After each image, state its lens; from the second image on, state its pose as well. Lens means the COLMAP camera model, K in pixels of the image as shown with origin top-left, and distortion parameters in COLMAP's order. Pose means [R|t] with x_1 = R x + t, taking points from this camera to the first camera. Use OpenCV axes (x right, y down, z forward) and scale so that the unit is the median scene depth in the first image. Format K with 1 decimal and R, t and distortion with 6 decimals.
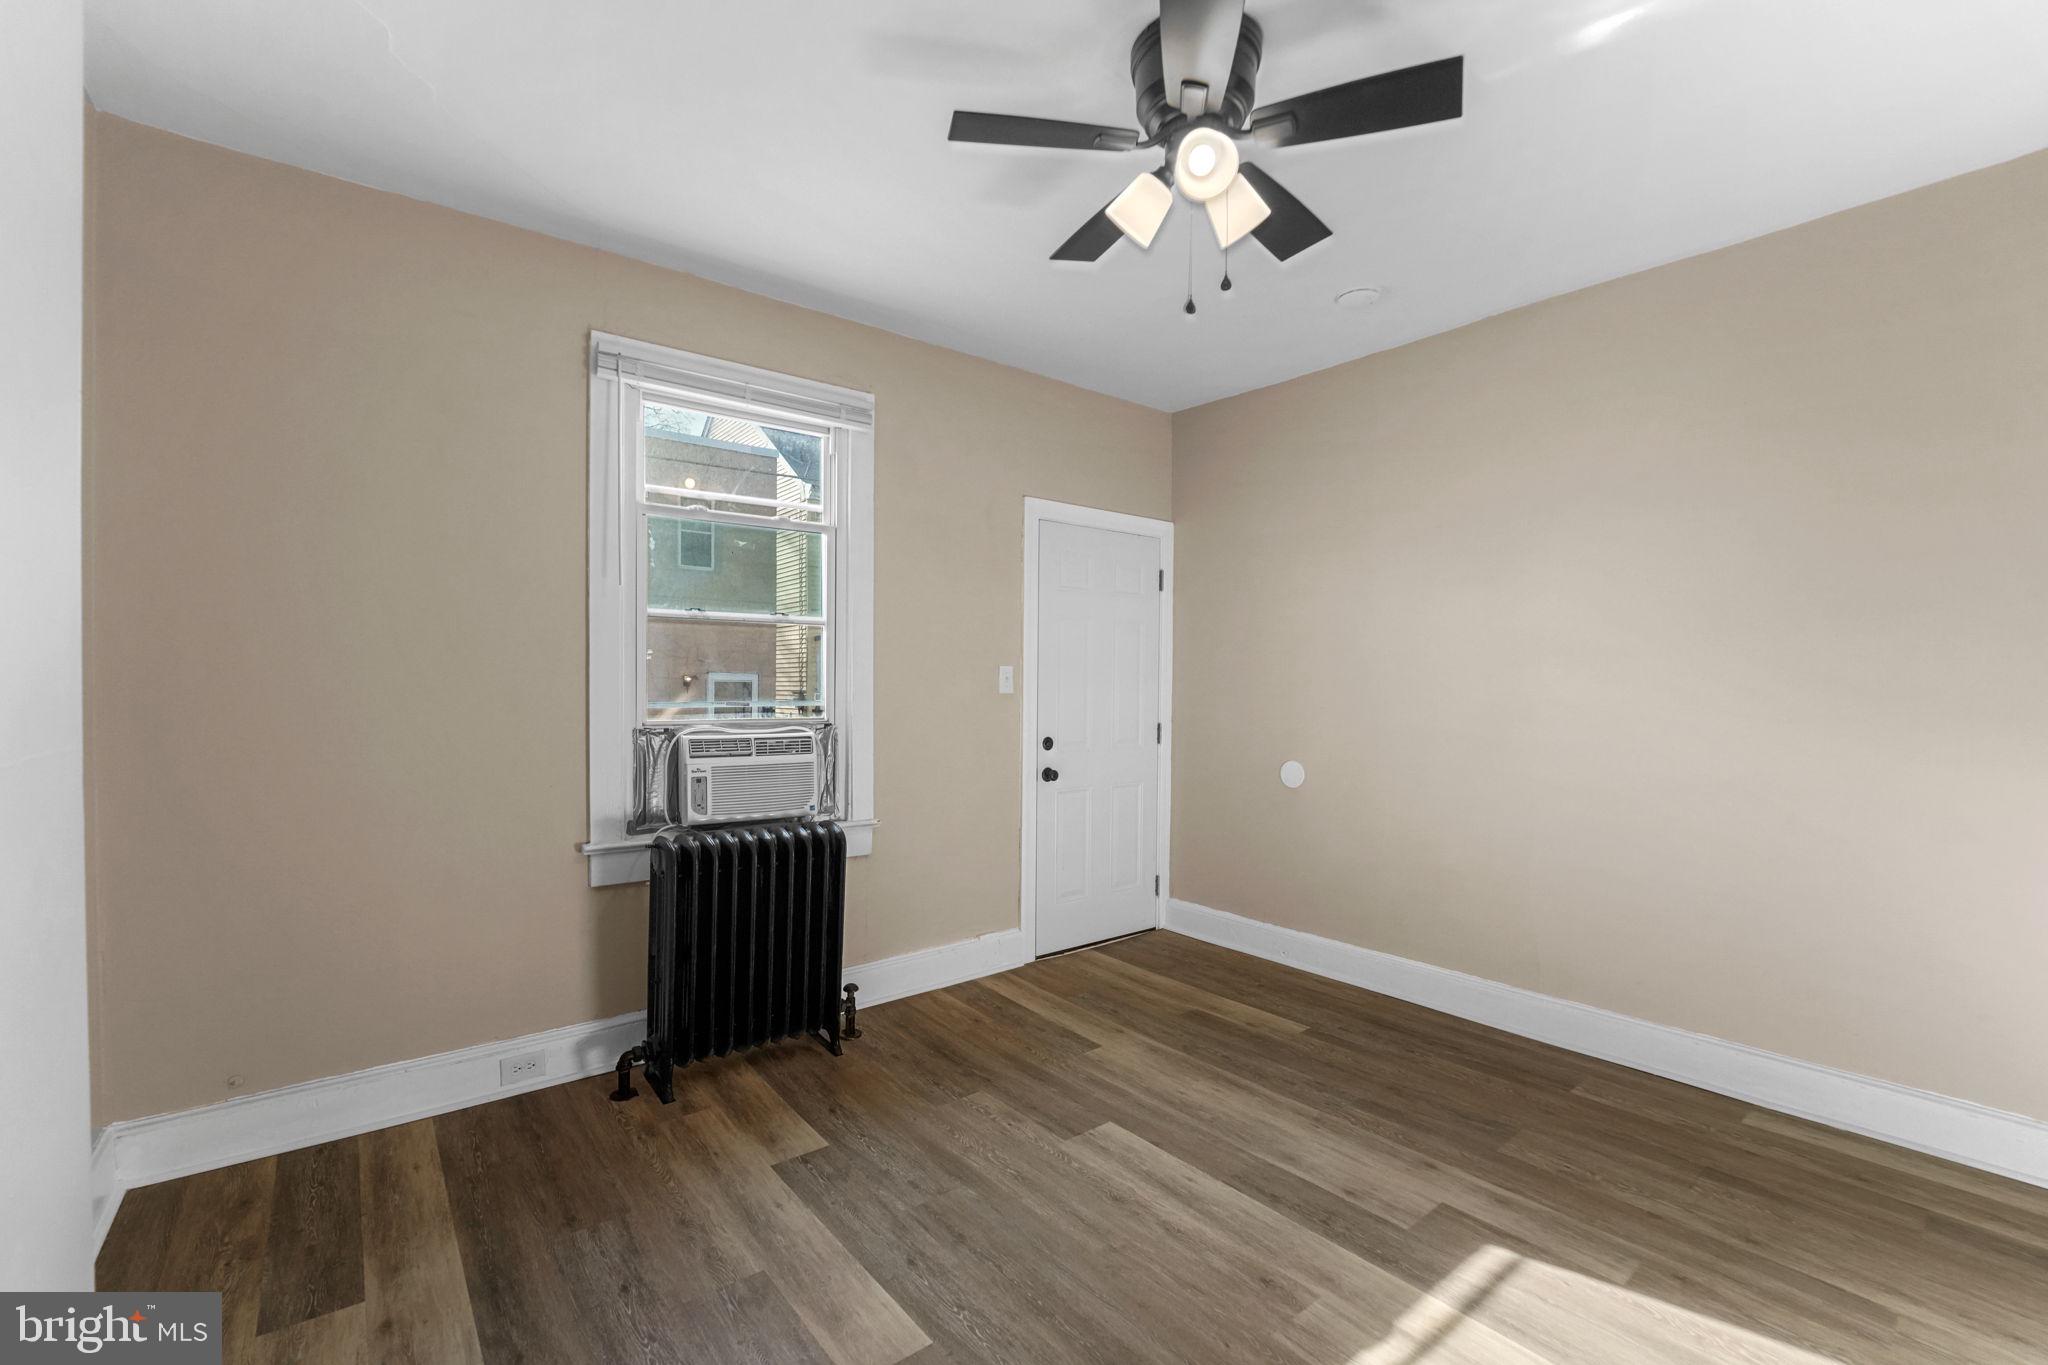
lens RADIAL K [[865.0, 0, 1018.9], [0, 865.0, 690.7], [0, 0, 1]] dist [-0.025040, -0.000292]
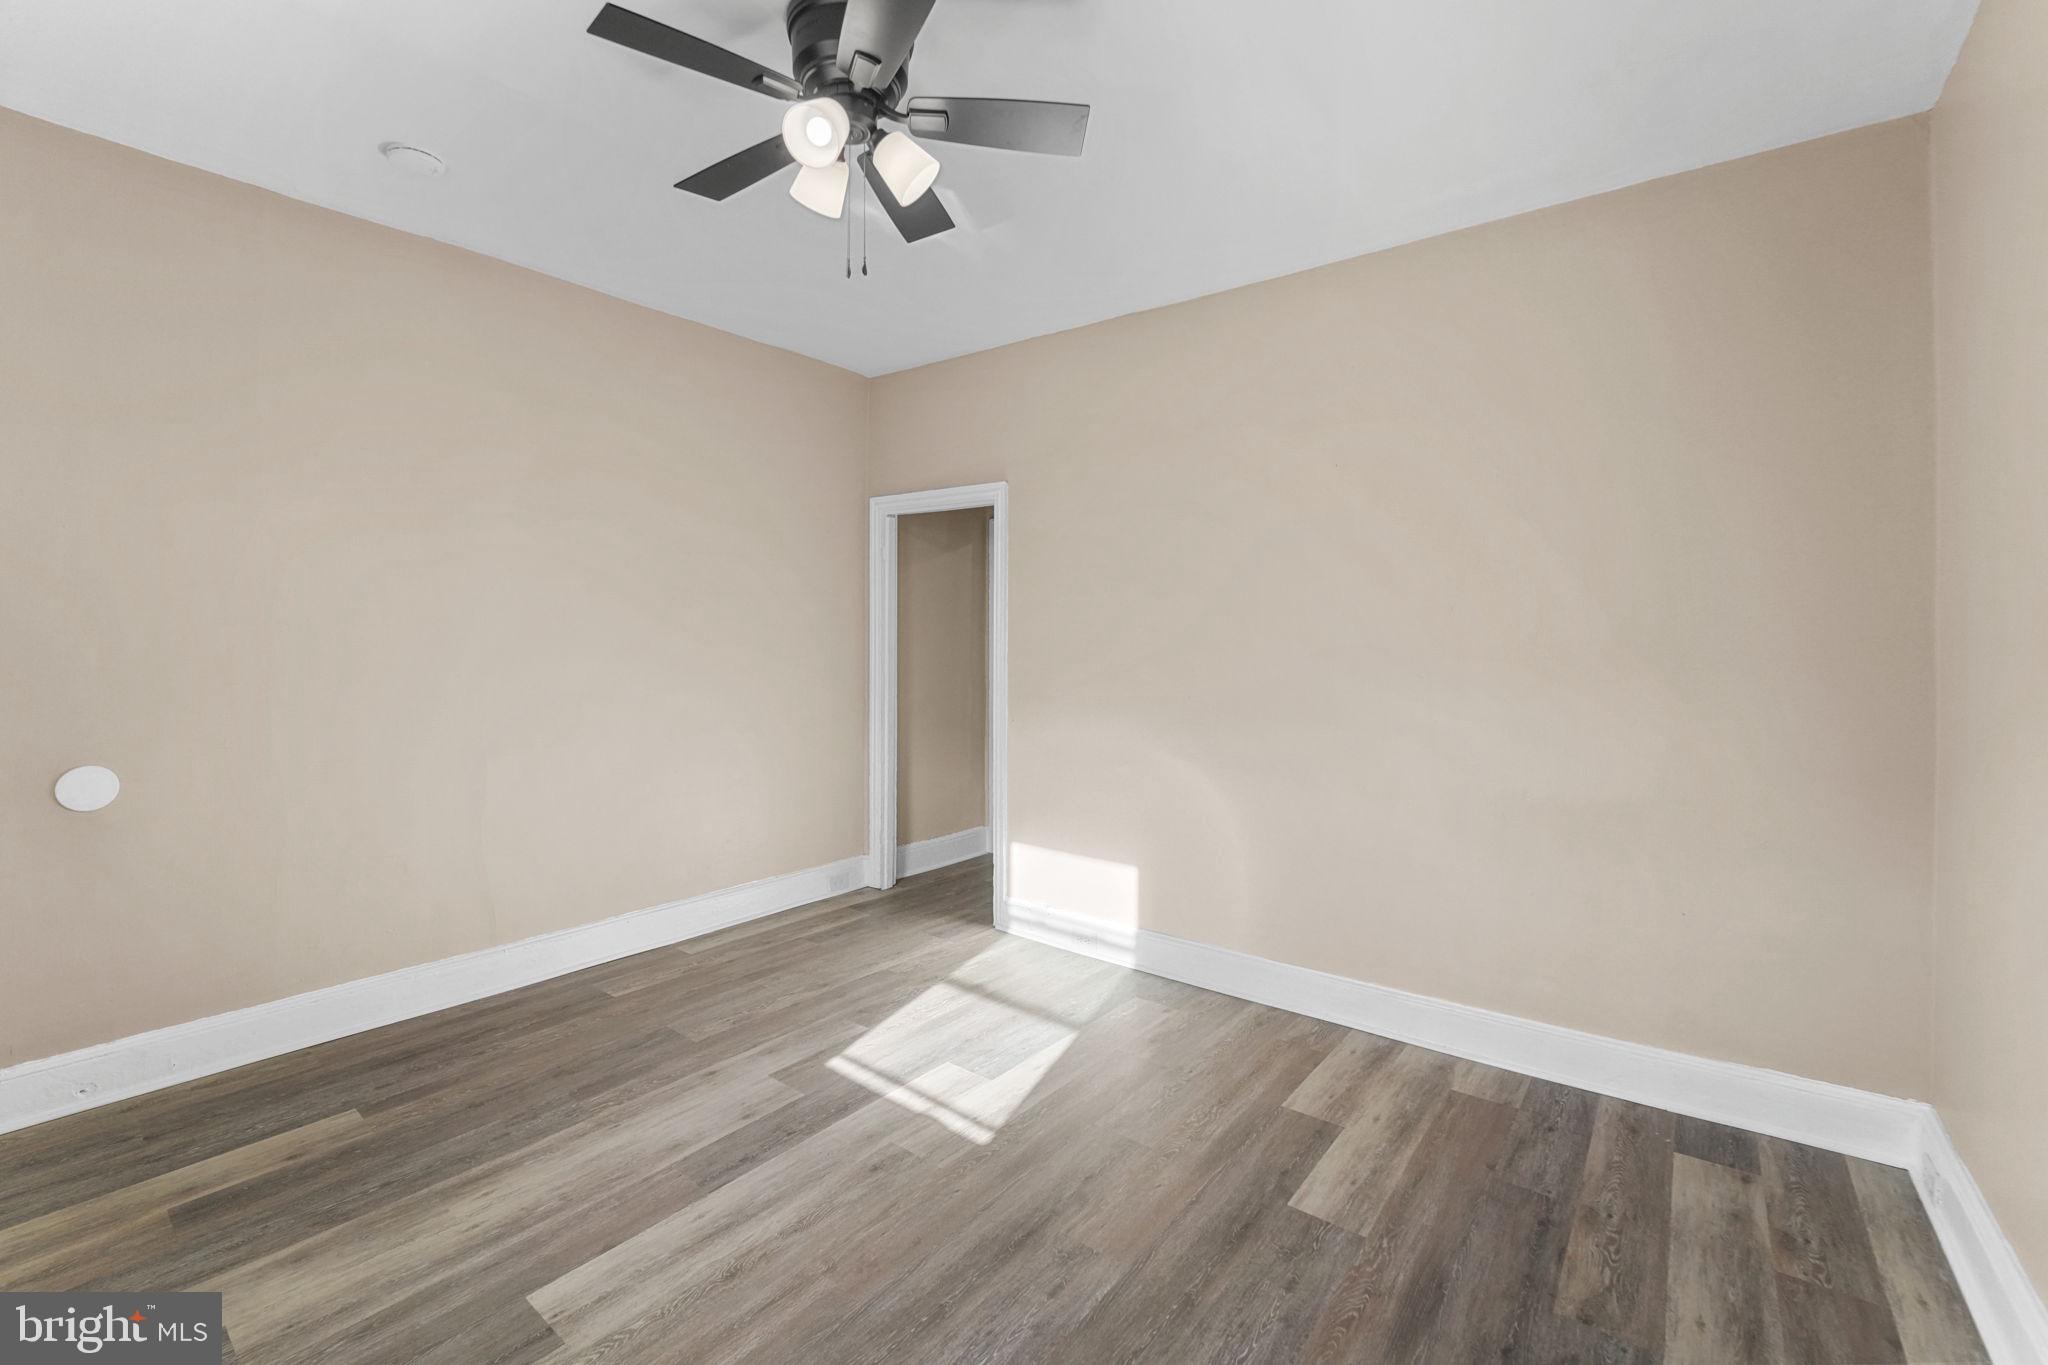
lens RADIAL K [[849.3, 0, 1023.7], [0, 849.3, 645.9], [0, 0, 1]] dist [-0.021238, -0.000308]
pose [[-0.230863, -0.012393, 0.972907, -0.623427], [0.005168, 0.999889, 0.013963, -0.012525], [-0.972973, 0.008252, -0.230773, 0.791086]]
